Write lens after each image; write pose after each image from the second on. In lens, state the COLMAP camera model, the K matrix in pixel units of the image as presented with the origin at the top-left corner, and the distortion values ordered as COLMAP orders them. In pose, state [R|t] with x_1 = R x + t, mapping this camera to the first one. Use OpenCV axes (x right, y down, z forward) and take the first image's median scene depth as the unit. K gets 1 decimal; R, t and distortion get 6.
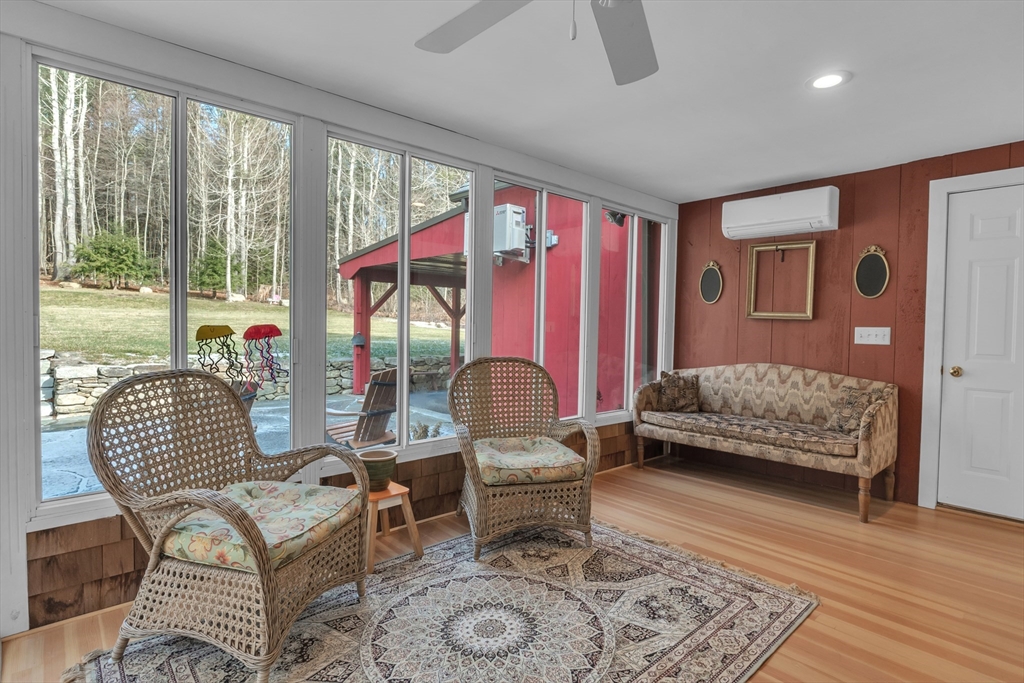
lens RADIAL K [[518.3, 0, 537.3], [0, 518.3, 339.5], [0, 0, 1]] dist [-0.013351, -0.000353]
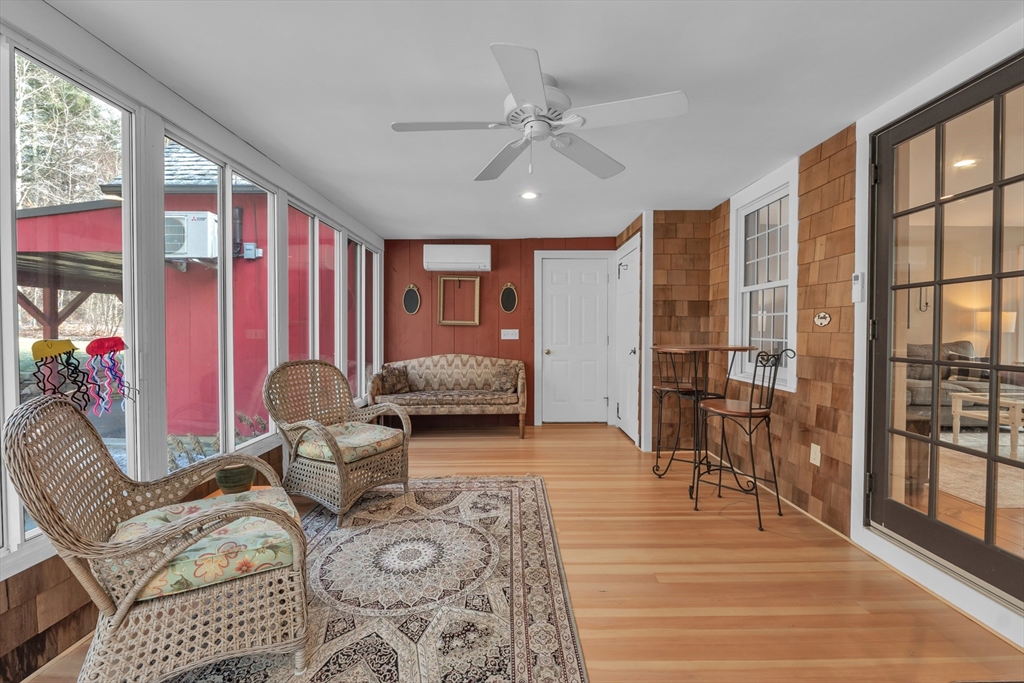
lens RADIAL K [[427.5, 0, 514.5], [0, 427.5, 339.4], [0, 0, 1]] dist [-0.012191, 0.000046]
pose [[0.672082, -0.031852, 0.739791, -0.419067], [0.032586, 0.999379, 0.013425, -0.009117], [-0.739759, 0.015084, 0.672702, 0.016602]]
